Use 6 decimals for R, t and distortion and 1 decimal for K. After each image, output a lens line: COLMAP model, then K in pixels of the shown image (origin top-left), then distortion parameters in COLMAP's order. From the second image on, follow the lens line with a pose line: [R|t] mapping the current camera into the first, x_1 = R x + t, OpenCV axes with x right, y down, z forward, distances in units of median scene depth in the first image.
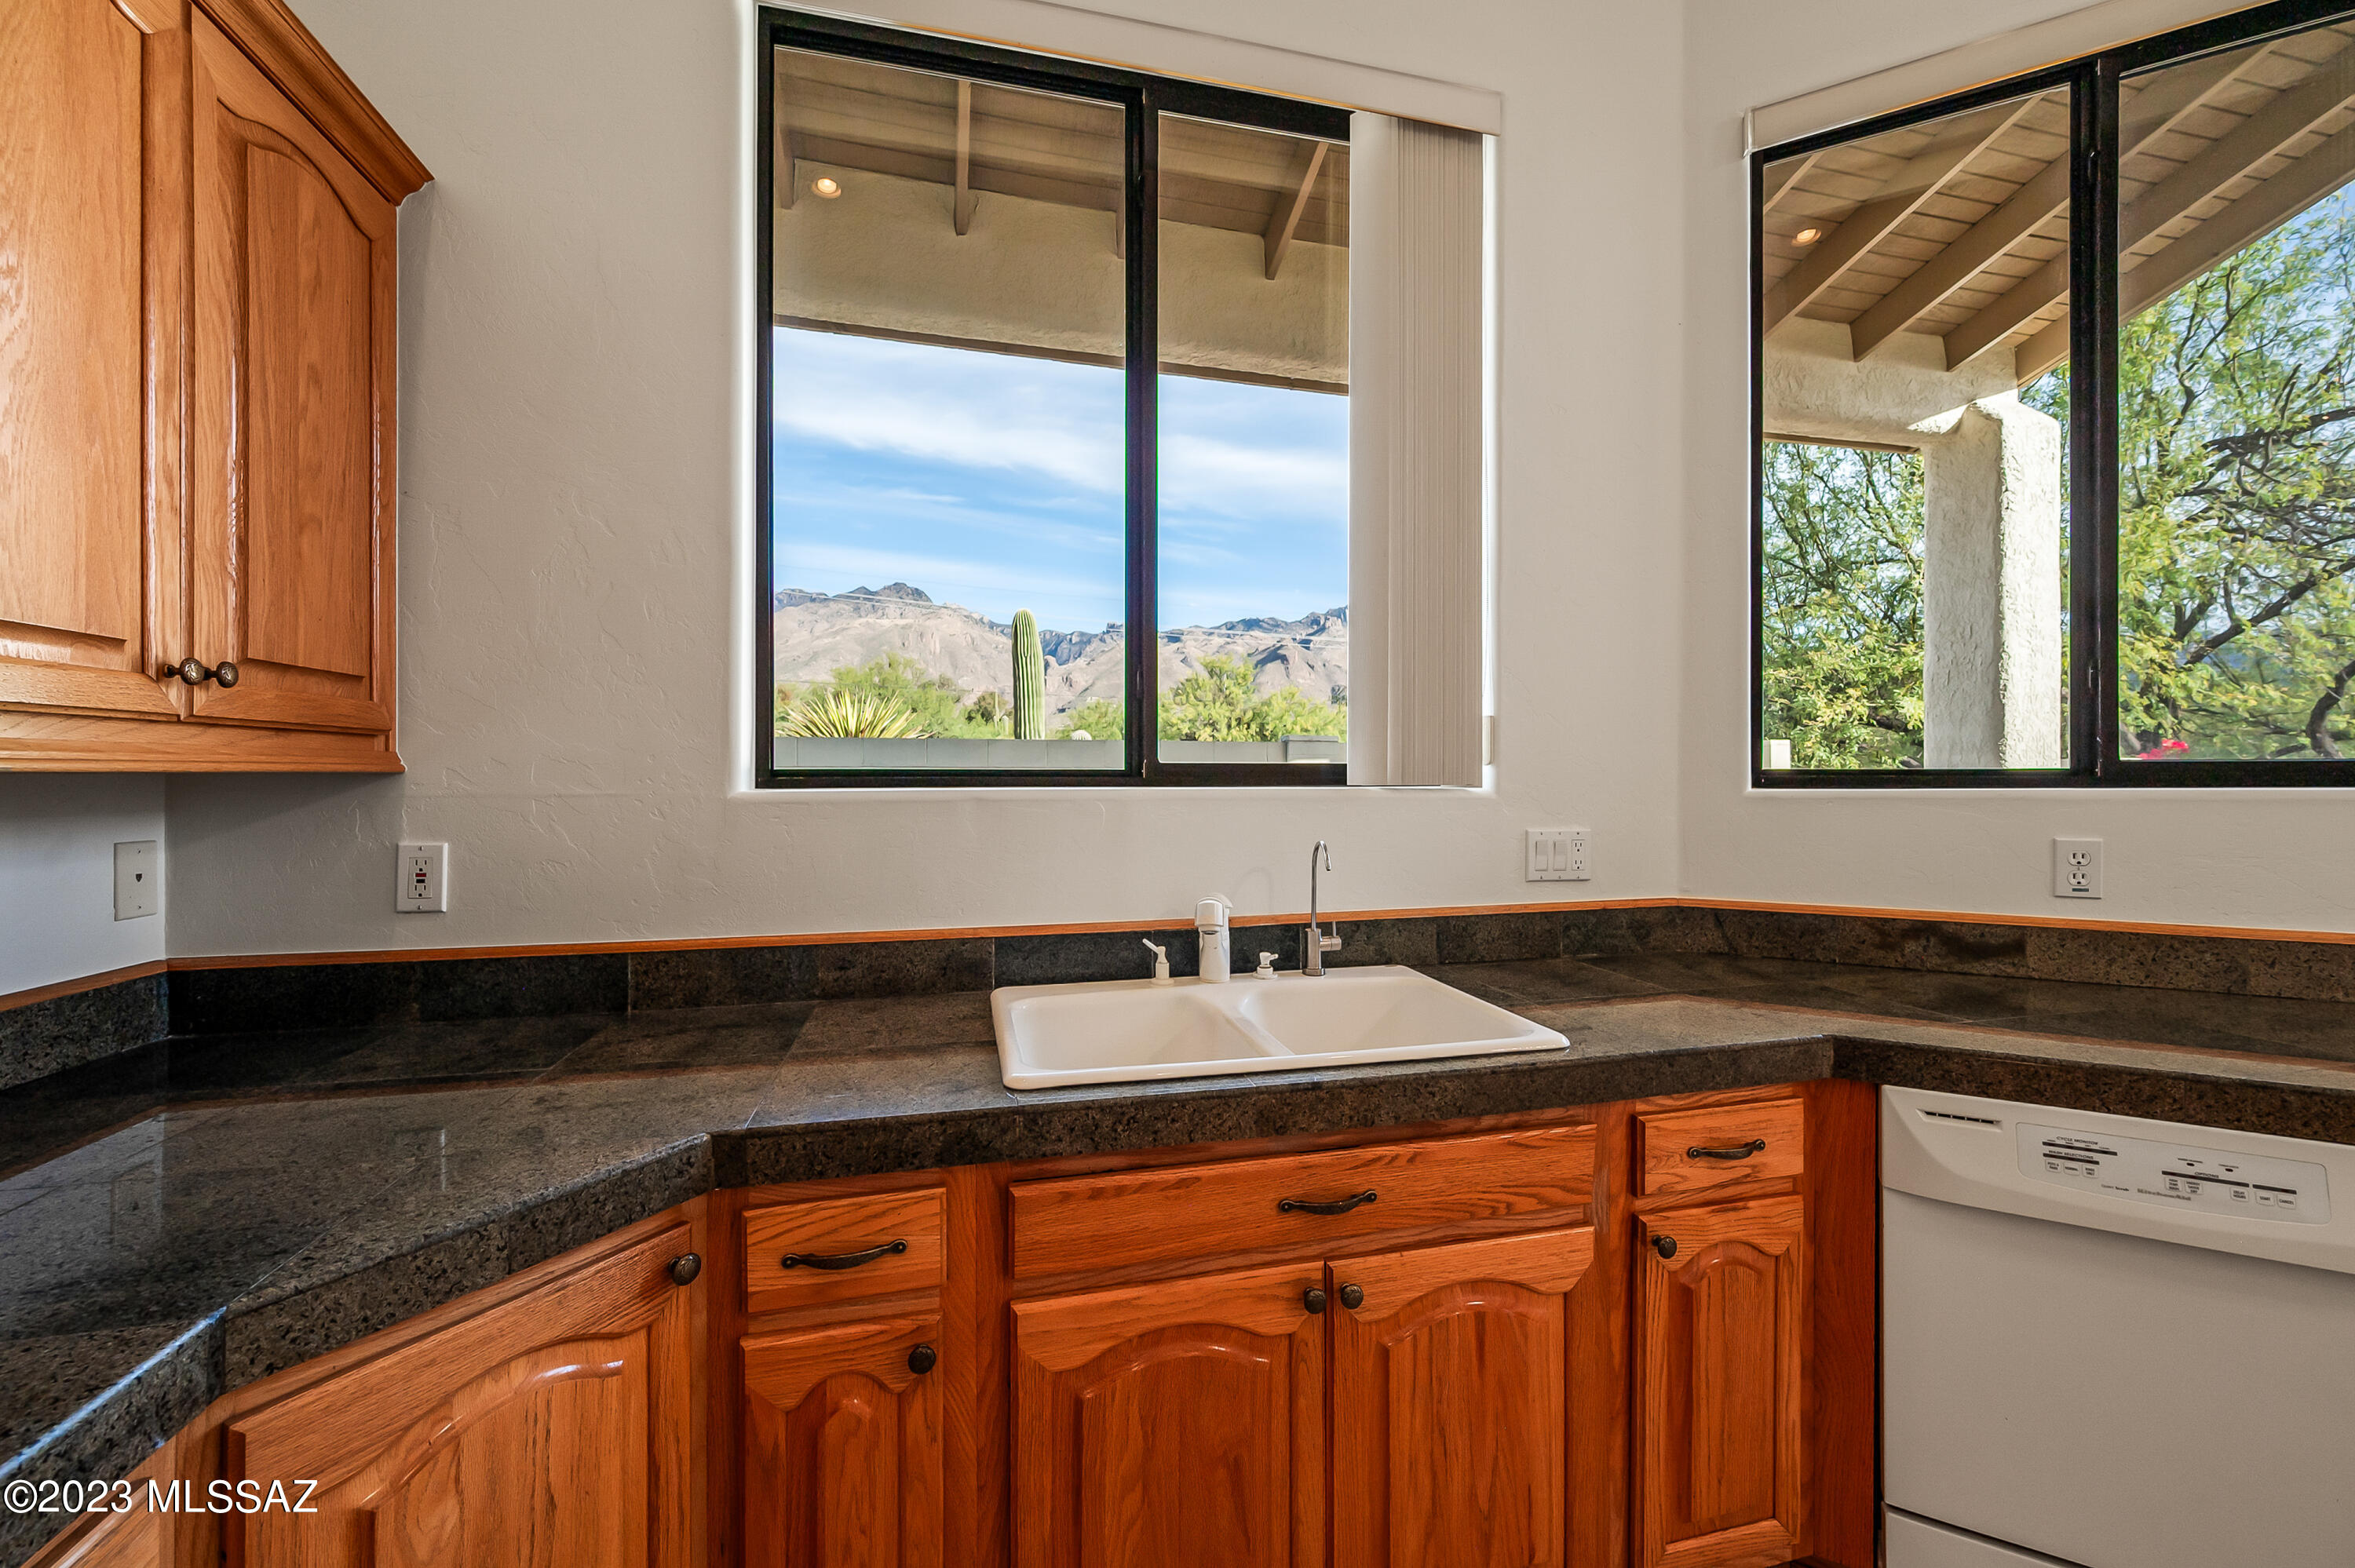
lens RADIAL K [[933.1, 0, 1179.0], [0, 933.1, 776.1], [0, 0, 1]] dist [-0.002300, -0.000315]
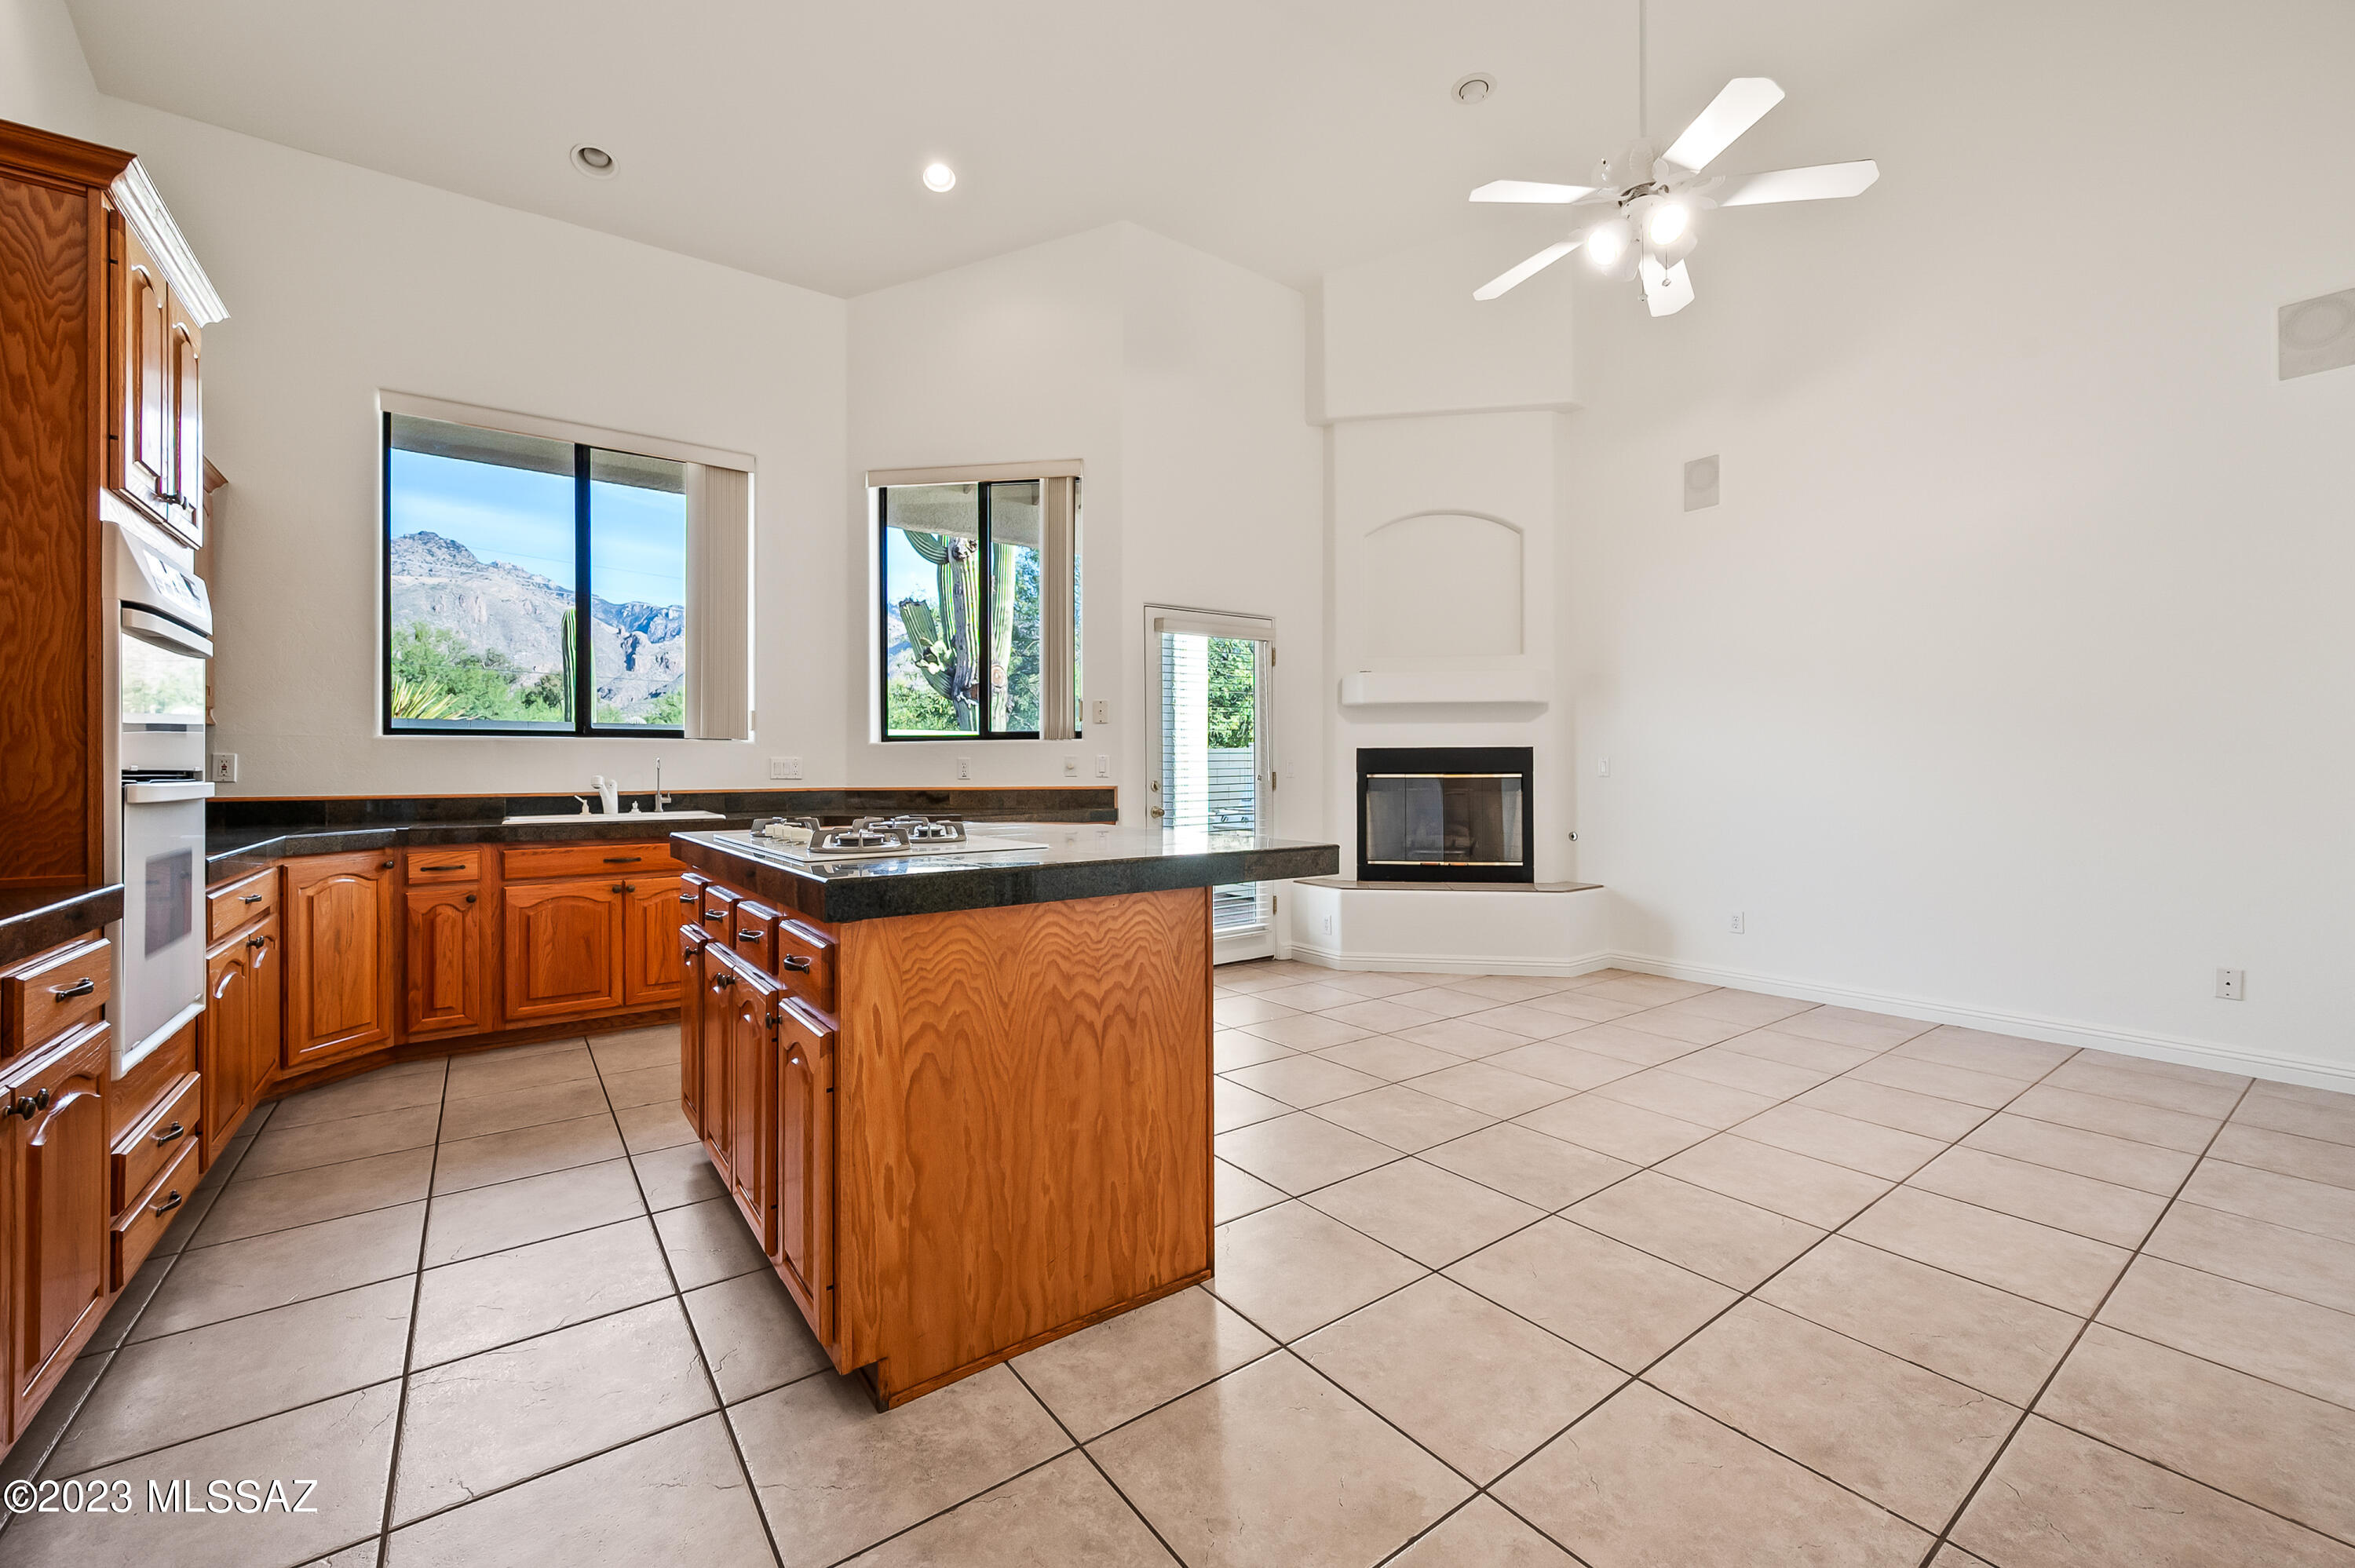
lens RADIAL K [[942.0, 0, 1178.3], [0, 942.0, 769.8], [0, 0, 1]] dist [0.000012, -0.000319]
pose [[0.928097, -0.003056, 0.372325, 0.651149], [0.002871, 0.999995, 0.001053, 0.129476], [-0.372327, 0.000091, 0.928102, -2.442036]]
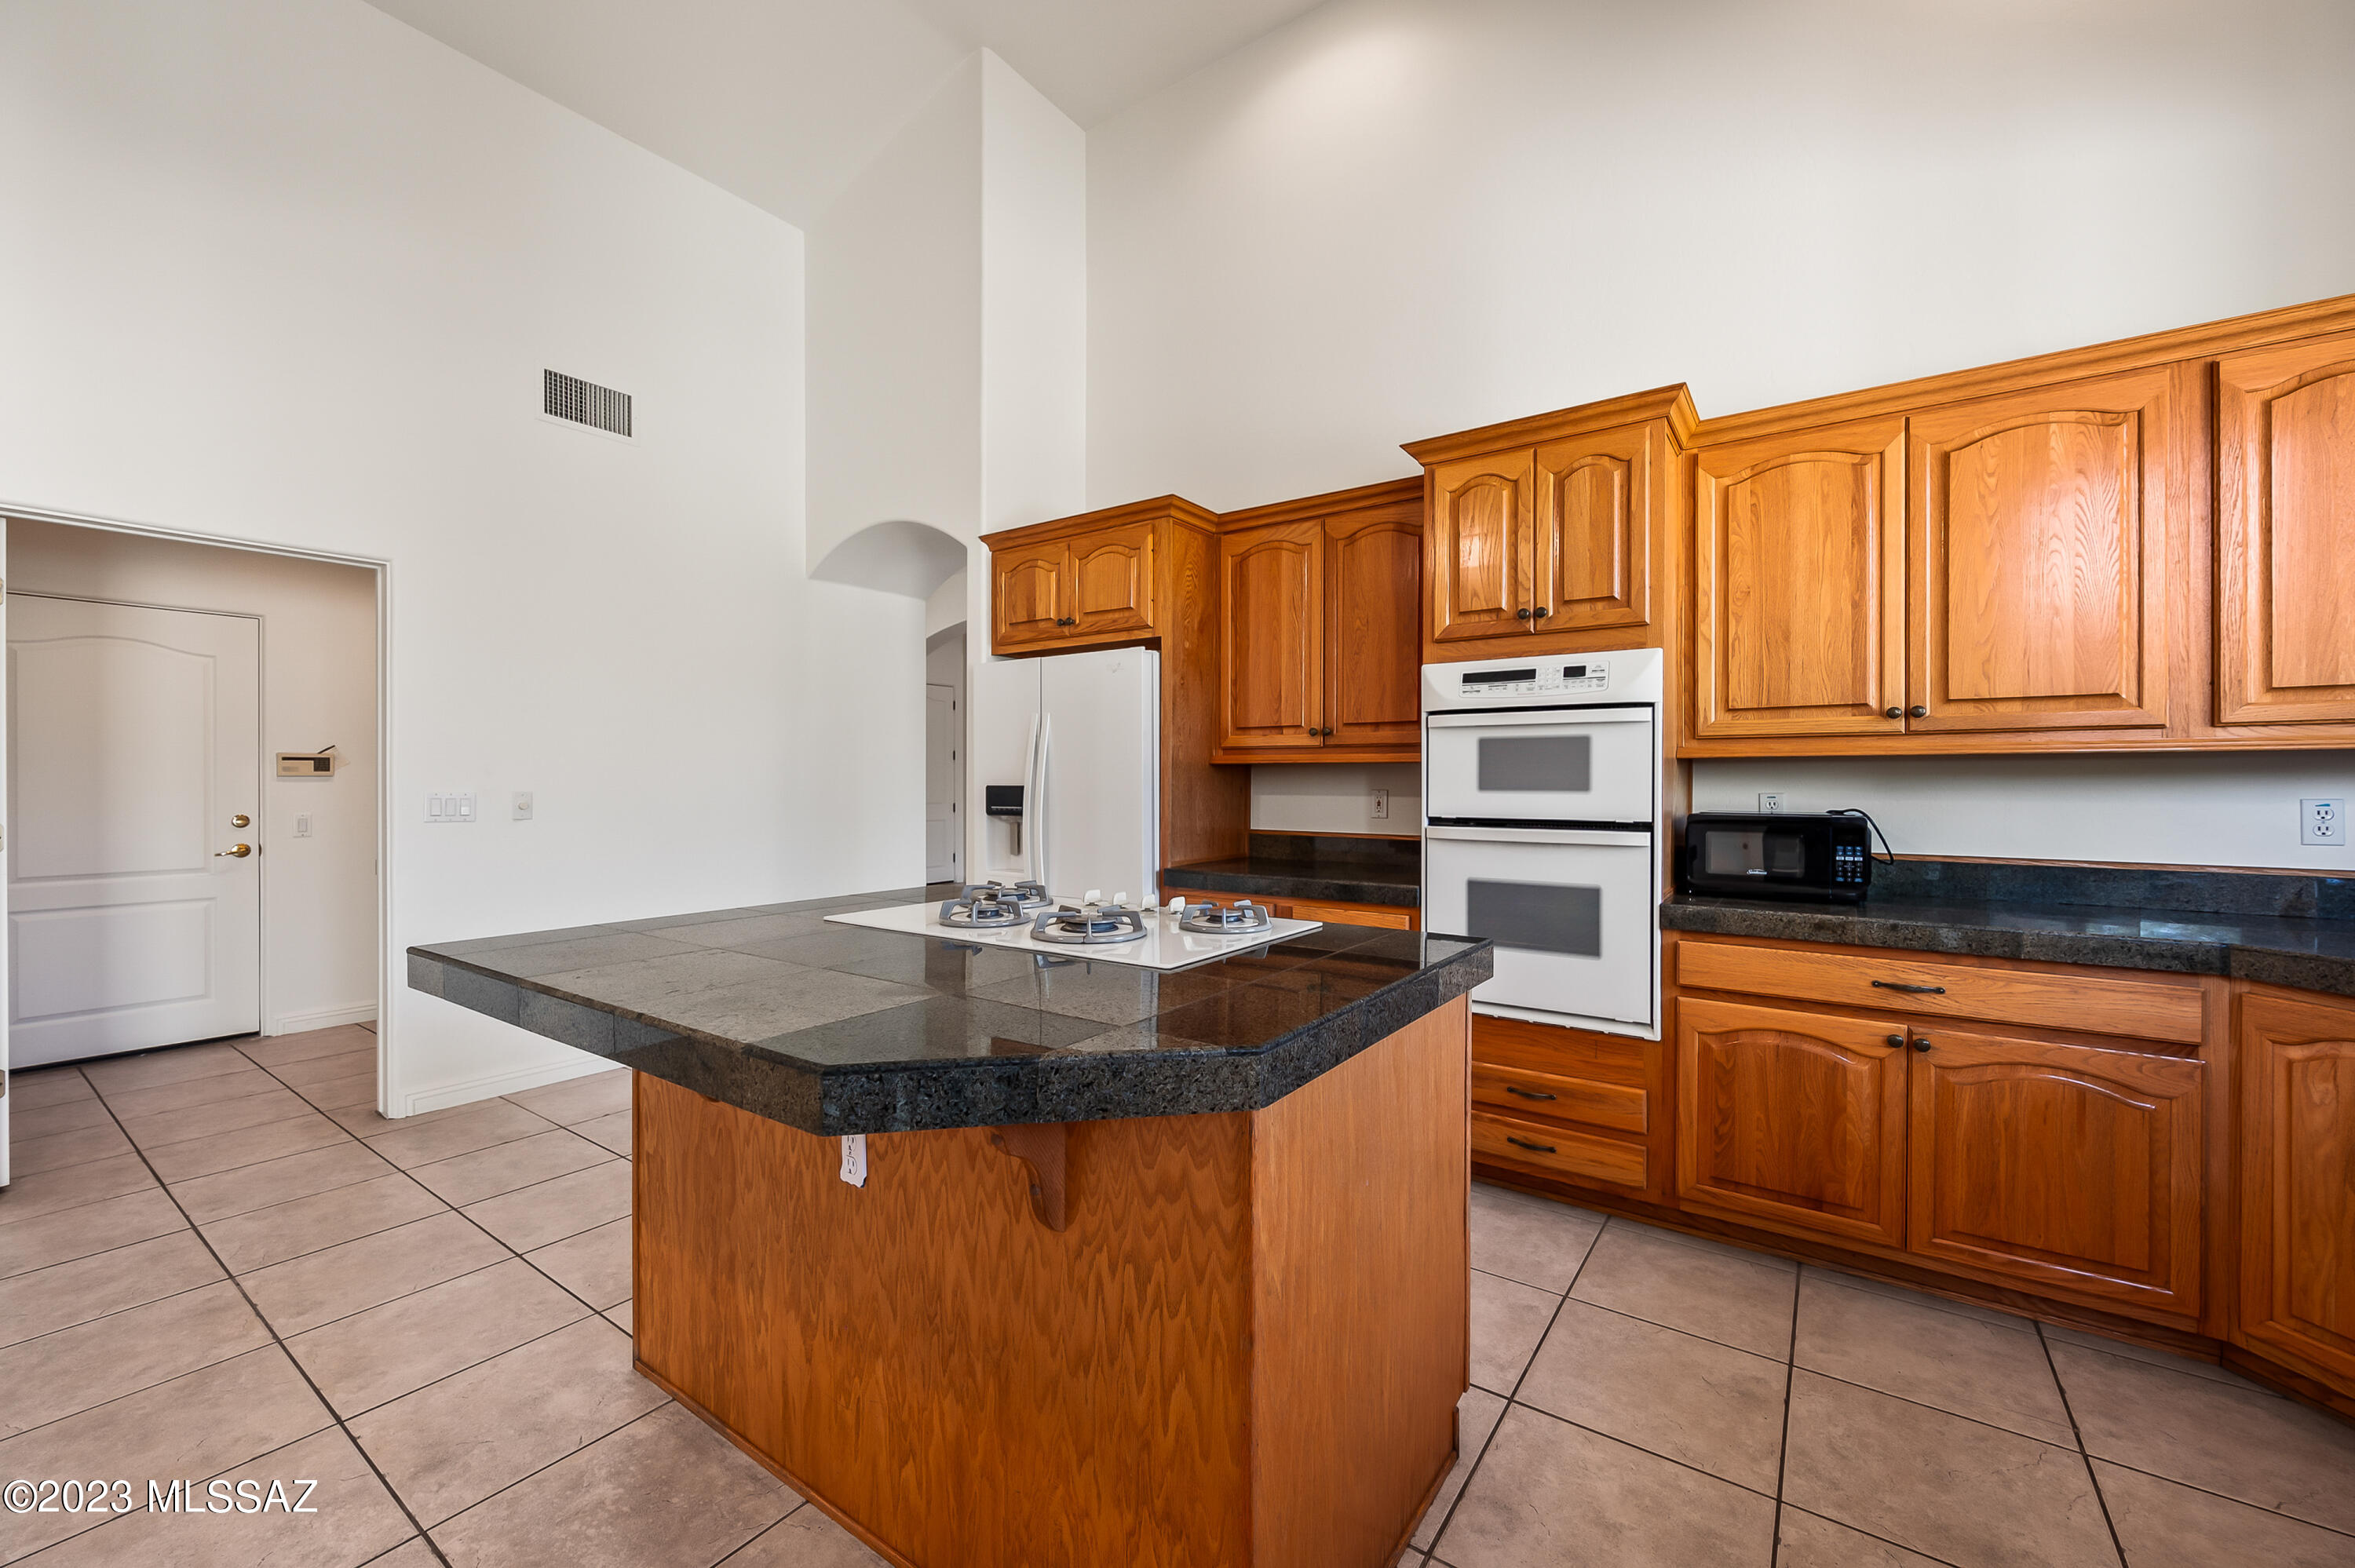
lens RADIAL K [[933.1, 0, 1179.0], [0, 933.1, 776.1], [0, 0, 1]] dist [-0.002300, -0.000315]
pose [[-0.759744, -0.004525, -0.650207, 1.557773], [-0.000439, 0.999979, -0.006446, 0.049036], [0.650222, -0.004612, -0.759730, 0.540495]]
